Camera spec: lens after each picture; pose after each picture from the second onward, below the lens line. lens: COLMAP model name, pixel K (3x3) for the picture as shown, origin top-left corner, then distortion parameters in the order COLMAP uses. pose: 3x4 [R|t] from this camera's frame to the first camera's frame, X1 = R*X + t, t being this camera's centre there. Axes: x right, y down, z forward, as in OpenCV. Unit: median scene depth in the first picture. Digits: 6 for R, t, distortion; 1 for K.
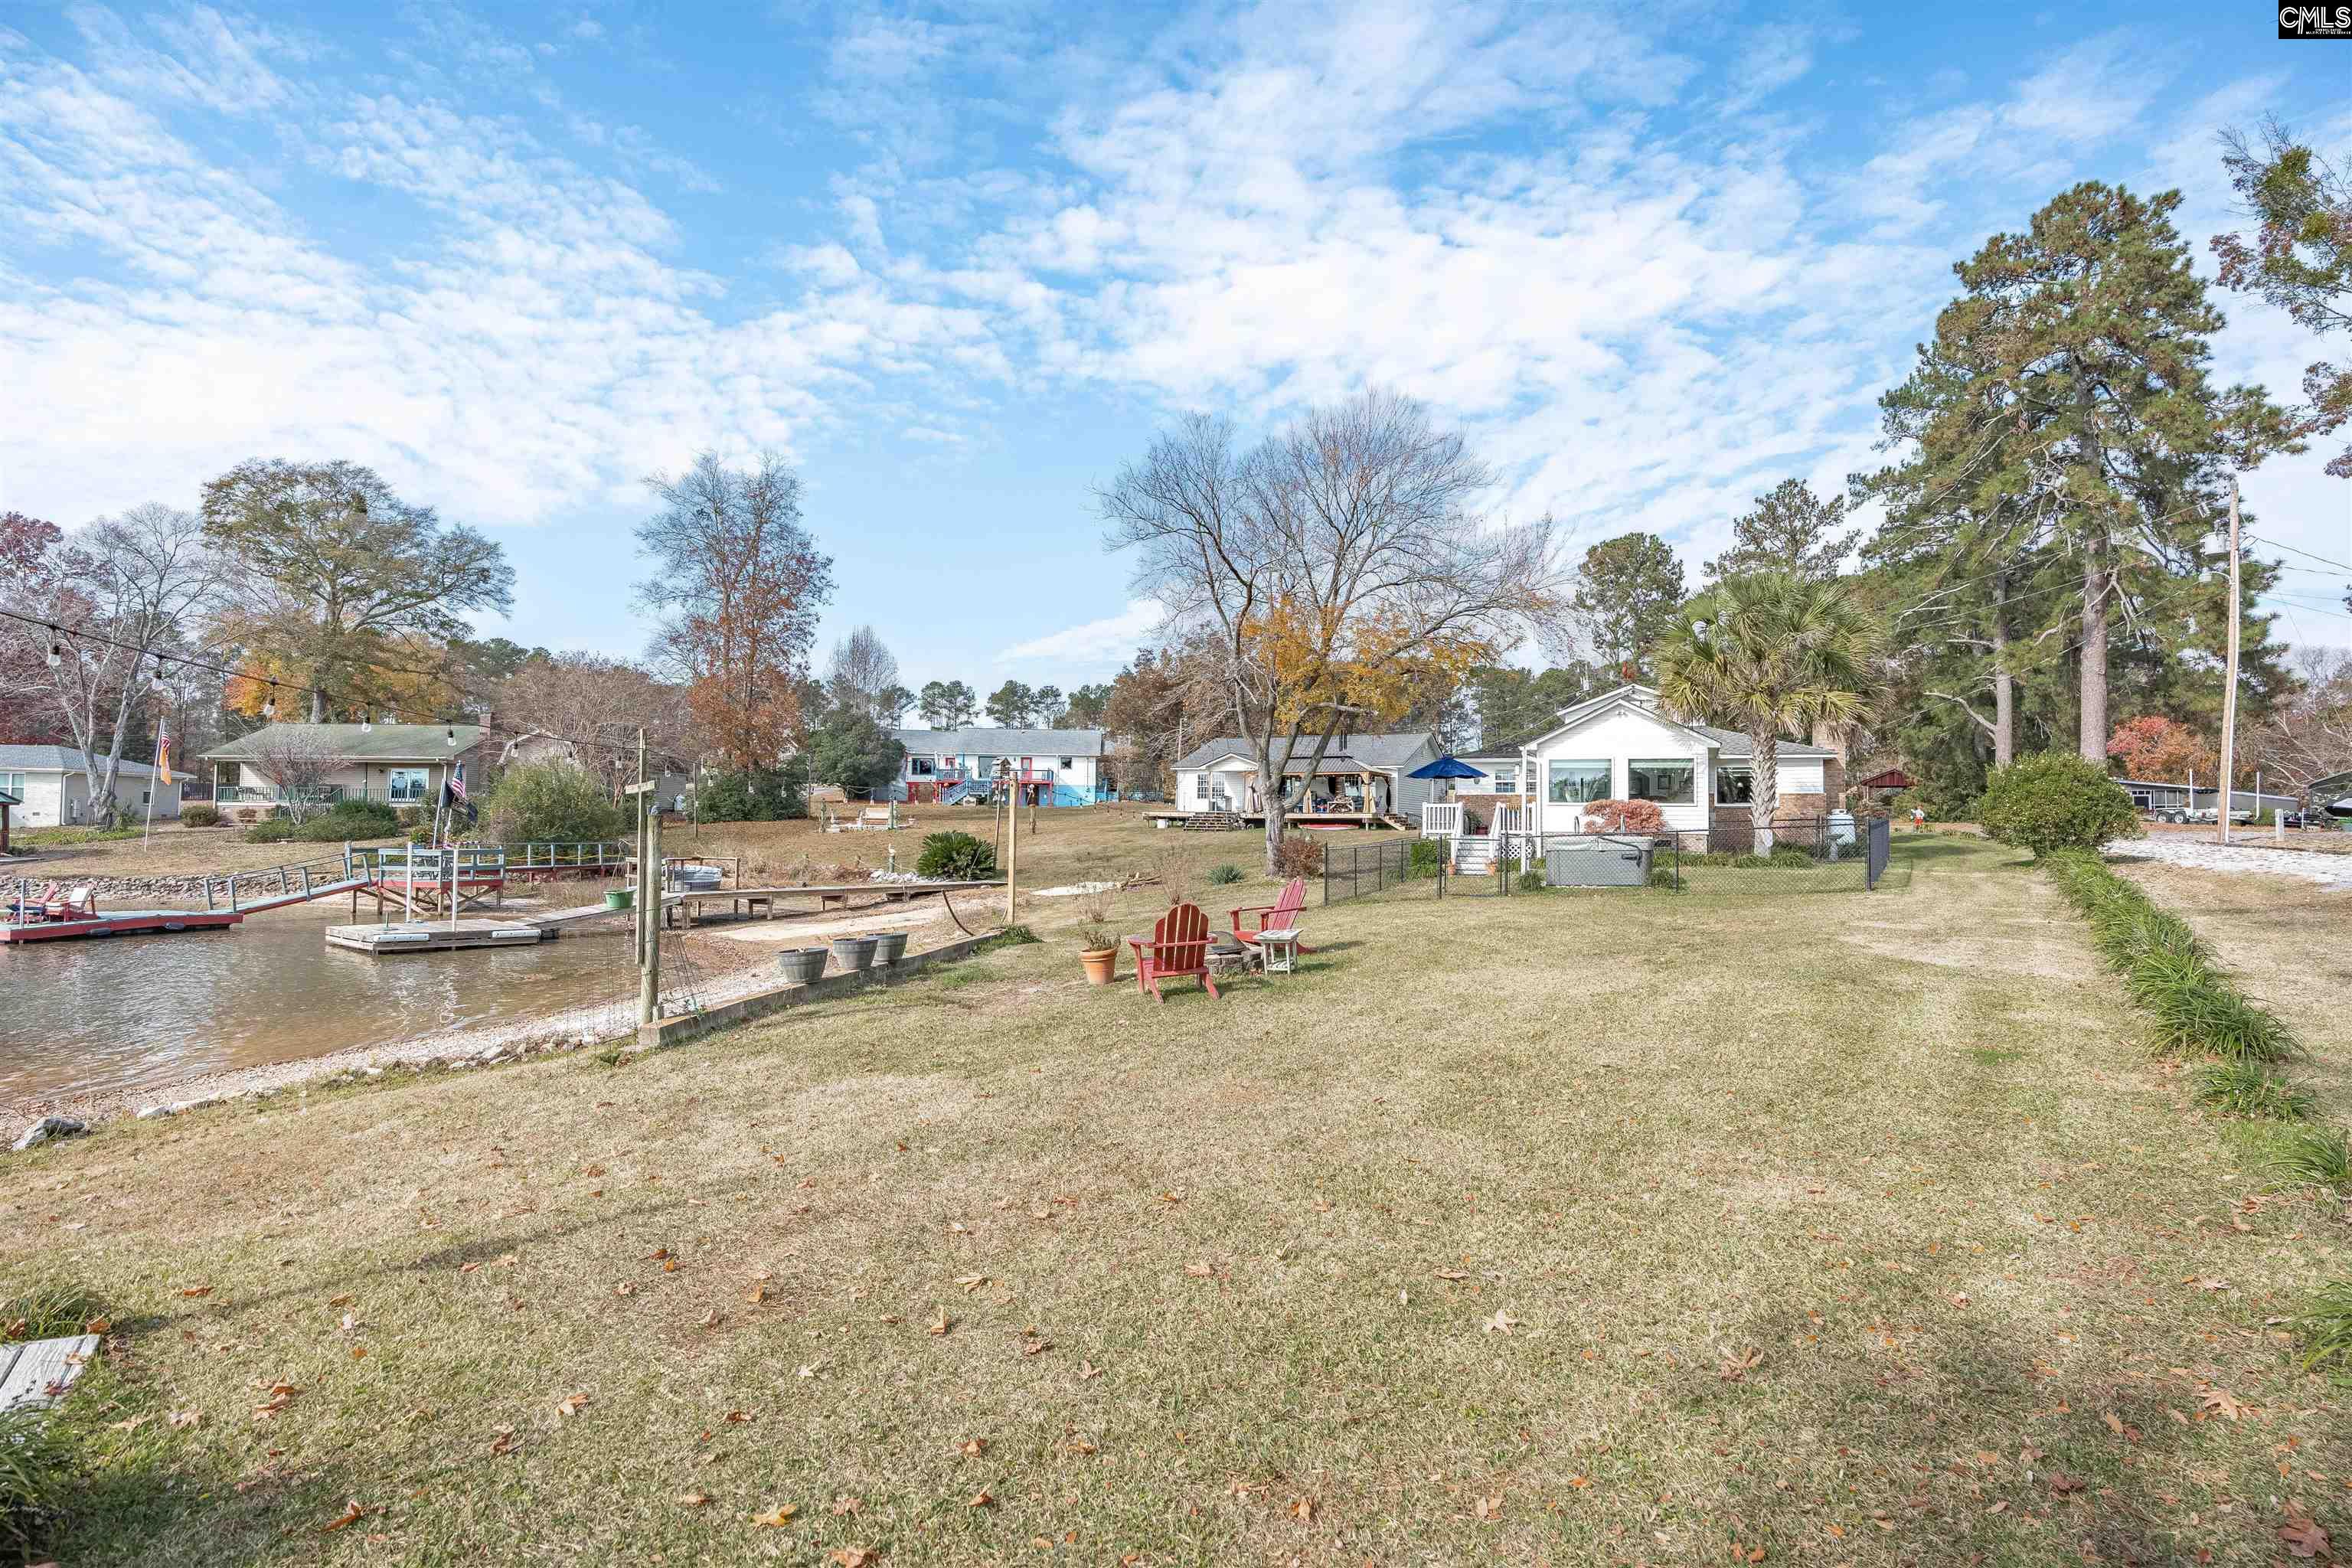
lens RADIAL K [[1156.2, 0, 1179.9], [0, 1156.2, 736.2], [0, 0, 1]] dist [-0.067481, 0.035311]
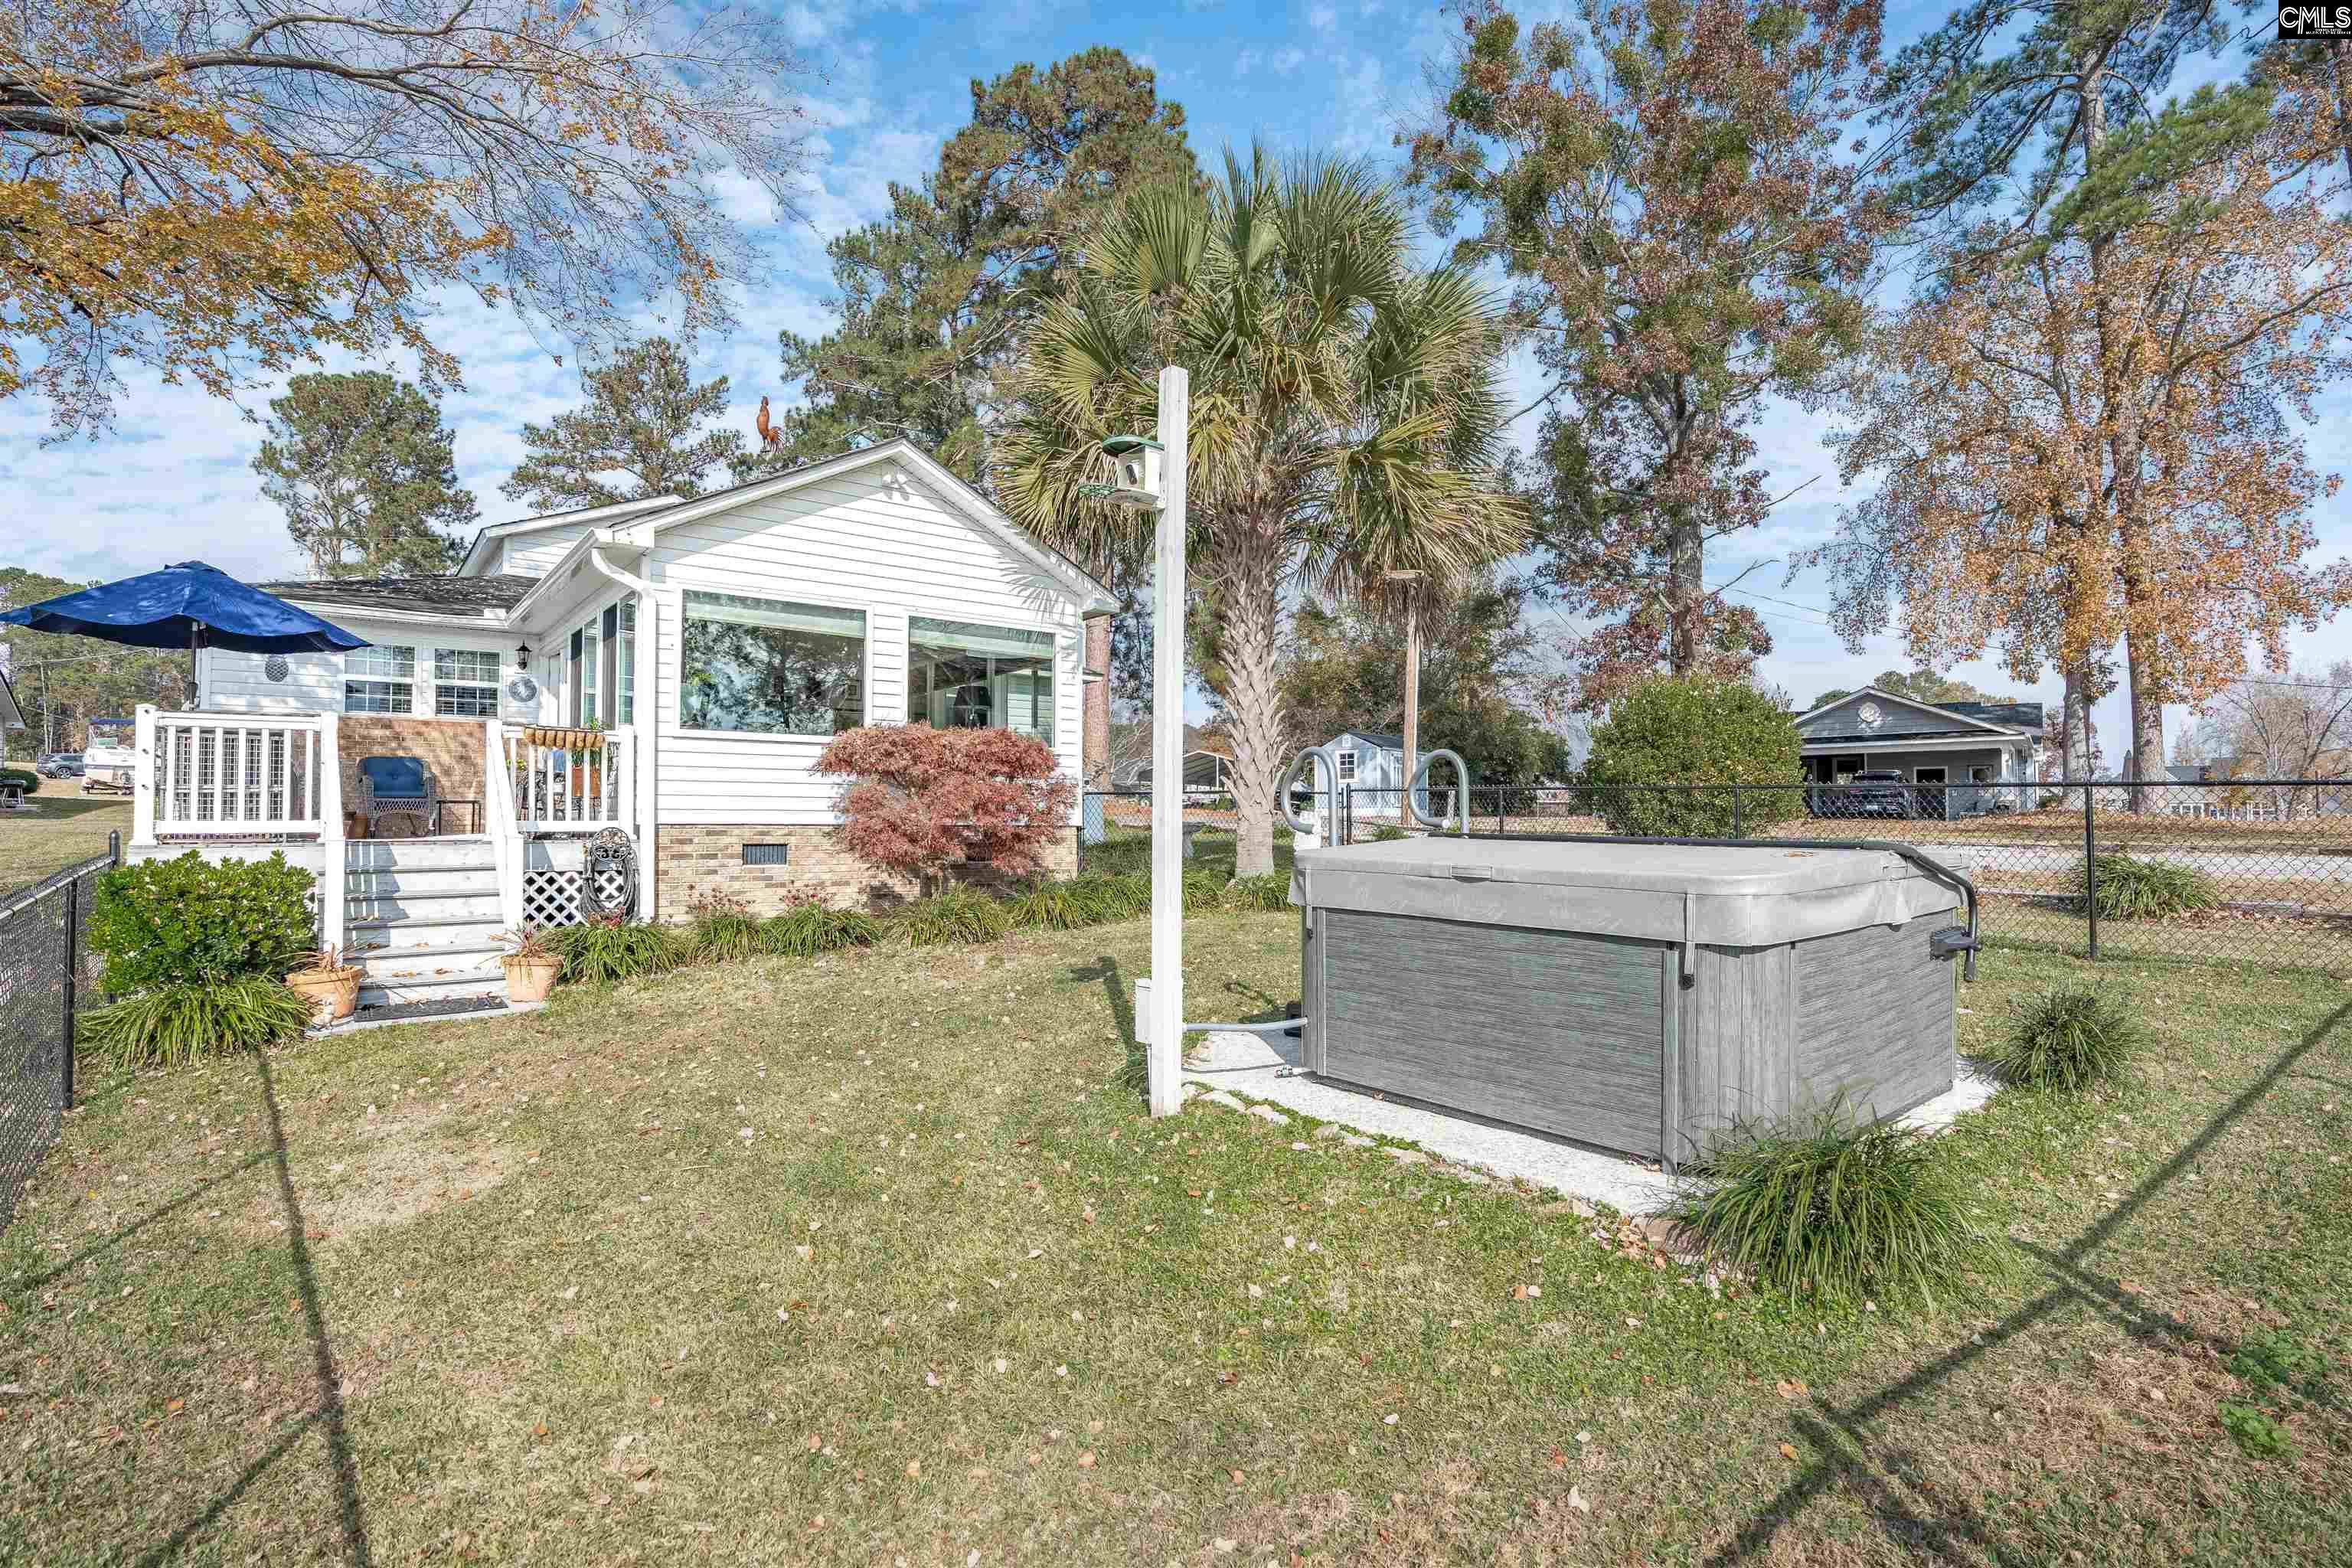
lens RADIAL K [[1156.2, 0, 1179.9], [0, 1156.2, 736.2], [0, 0, 1]] dist [-0.067481, 0.035311]
pose [[0.457466, 0.043186, 0.888178, 0.077051], [-0.046147, 0.998627, -0.024787, 0.042403], [-0.888029, -0.029648, 0.458831, 0.503235]]
